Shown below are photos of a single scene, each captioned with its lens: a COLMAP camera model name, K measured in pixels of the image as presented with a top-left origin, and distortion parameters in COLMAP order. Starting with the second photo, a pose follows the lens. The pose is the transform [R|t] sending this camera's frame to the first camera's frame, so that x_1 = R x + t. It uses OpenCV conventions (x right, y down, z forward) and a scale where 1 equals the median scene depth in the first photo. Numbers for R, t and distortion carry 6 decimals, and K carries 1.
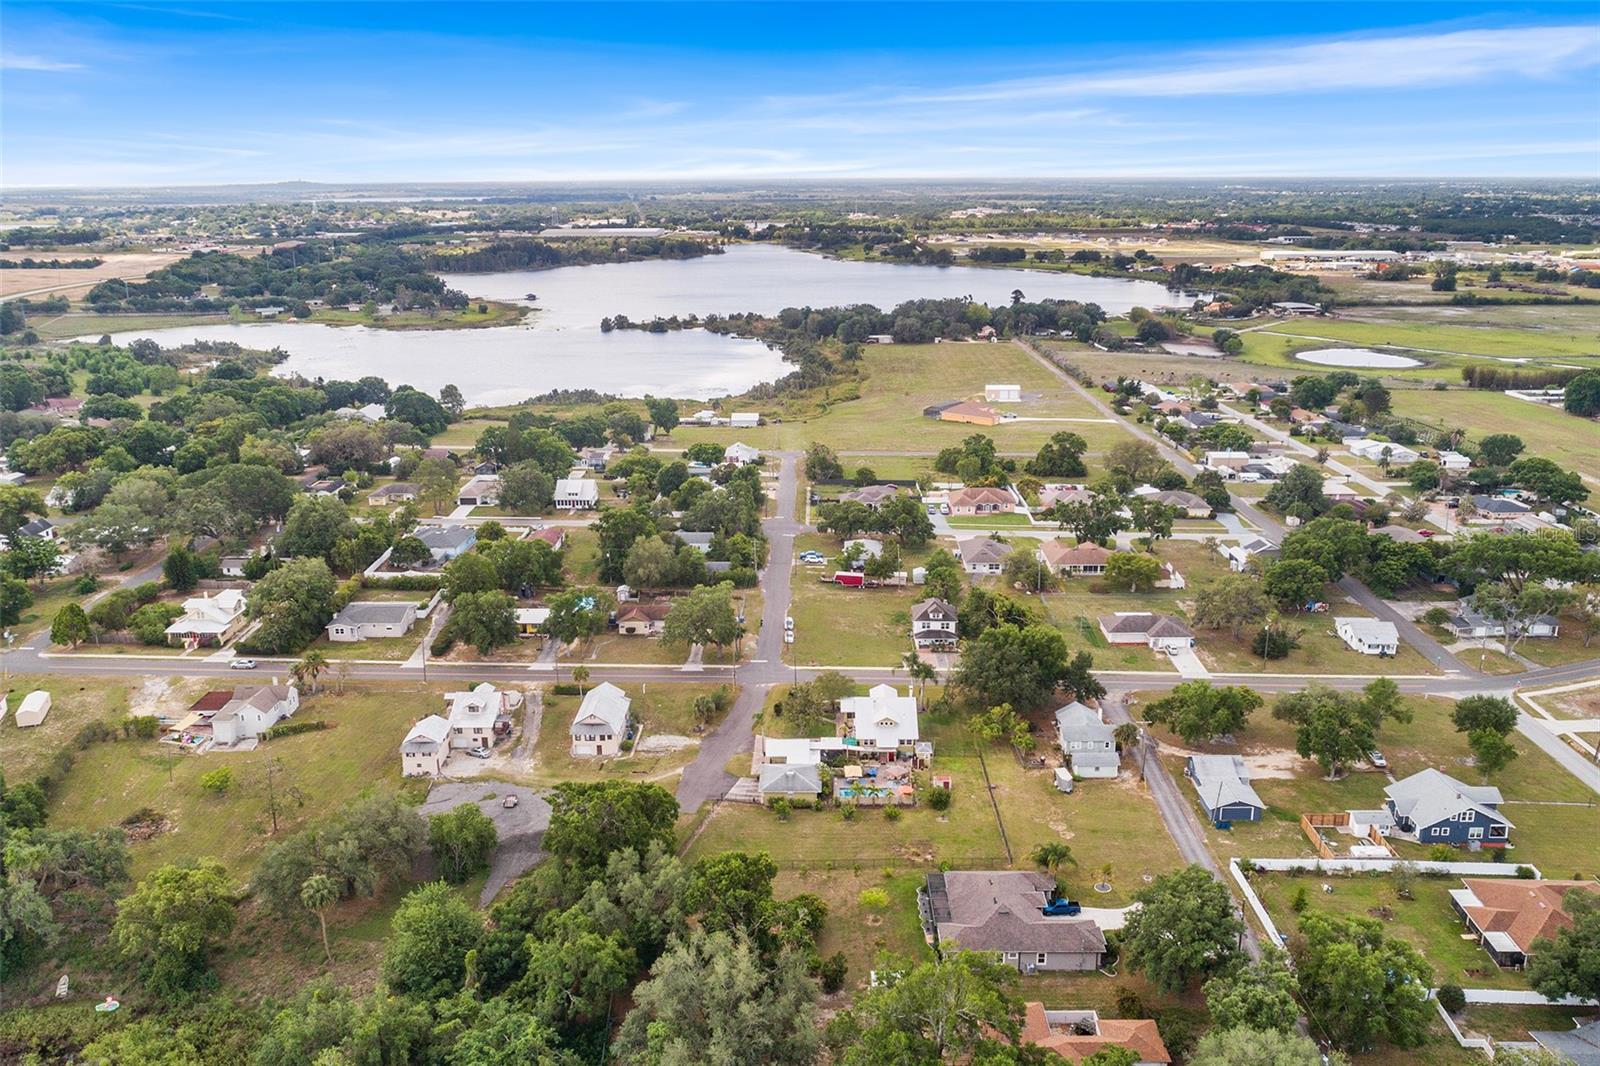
lens RADIAL K [[1281.6, 0, 800.0], [0, 1281.6, 533.0], [0, 0, 1]] dist [-0.014507, 0.004672]
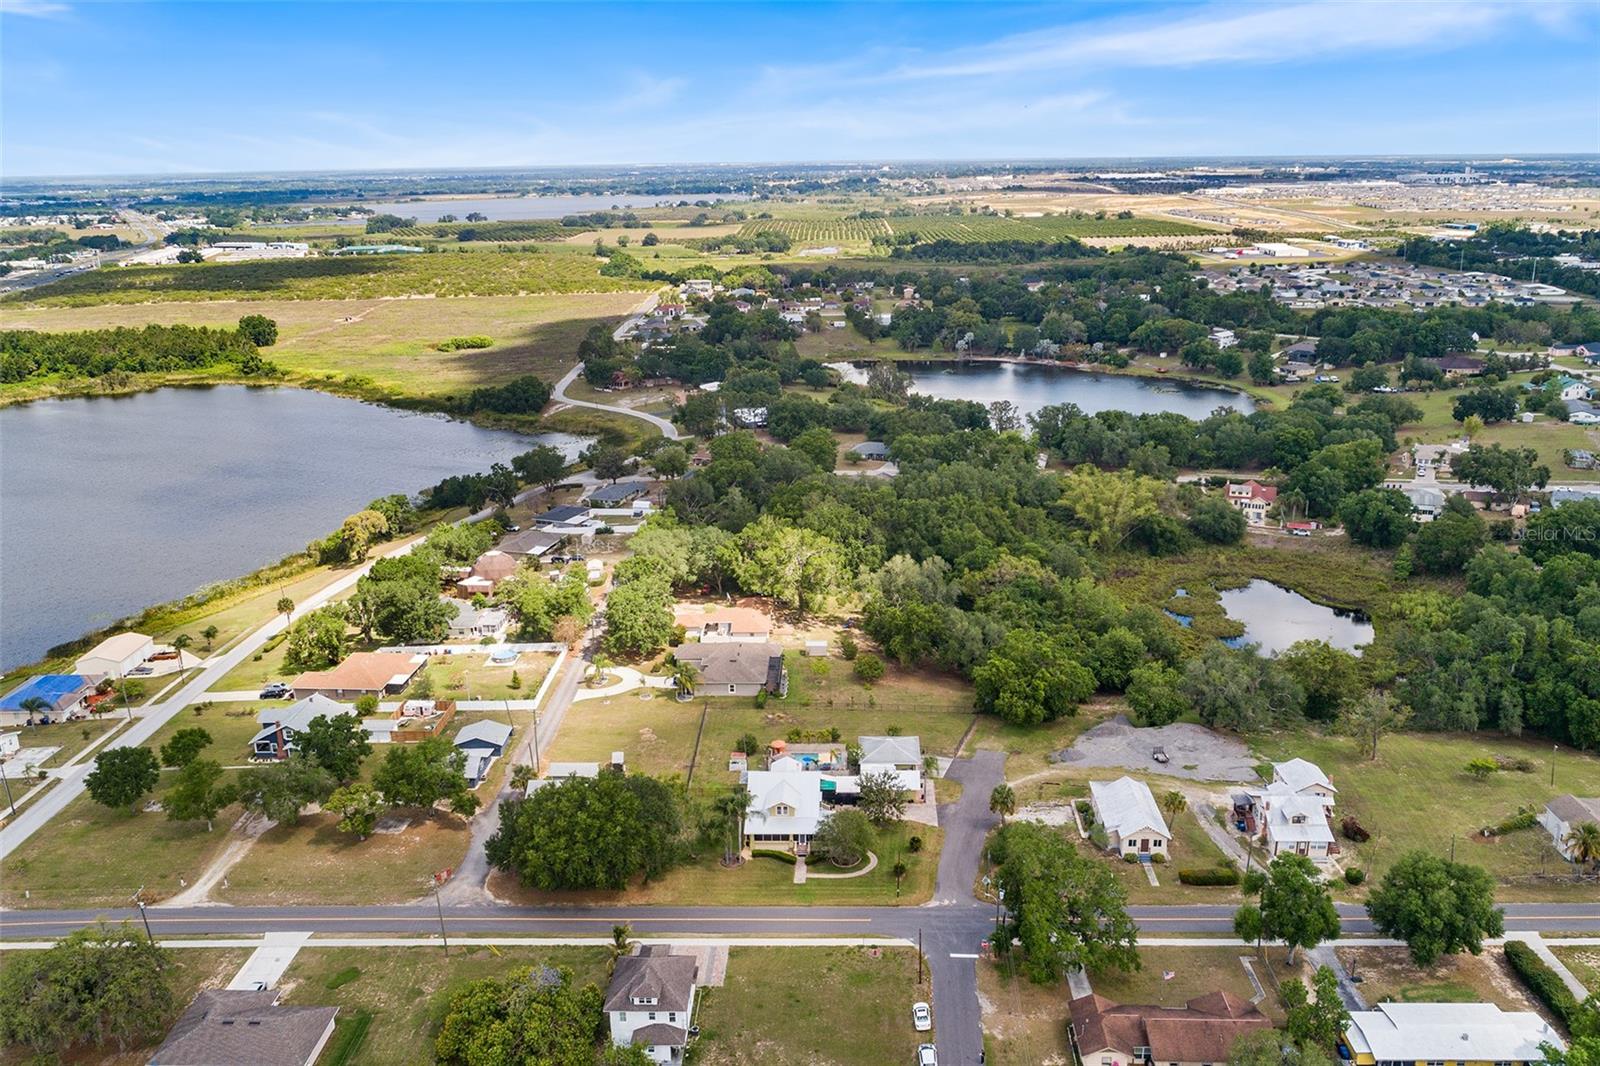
lens RADIAL K [[1281.6, 0, 800.0], [0, 1281.6, 533.0], [0, 0, 1]] dist [-0.014507, 0.004672]
pose [[-0.999521, 0.020773, 0.022930, 0.031838], [0.029826, 0.844016, 0.535489, -0.452937], [-0.008230, 0.535916, -0.844231, 1.614628]]
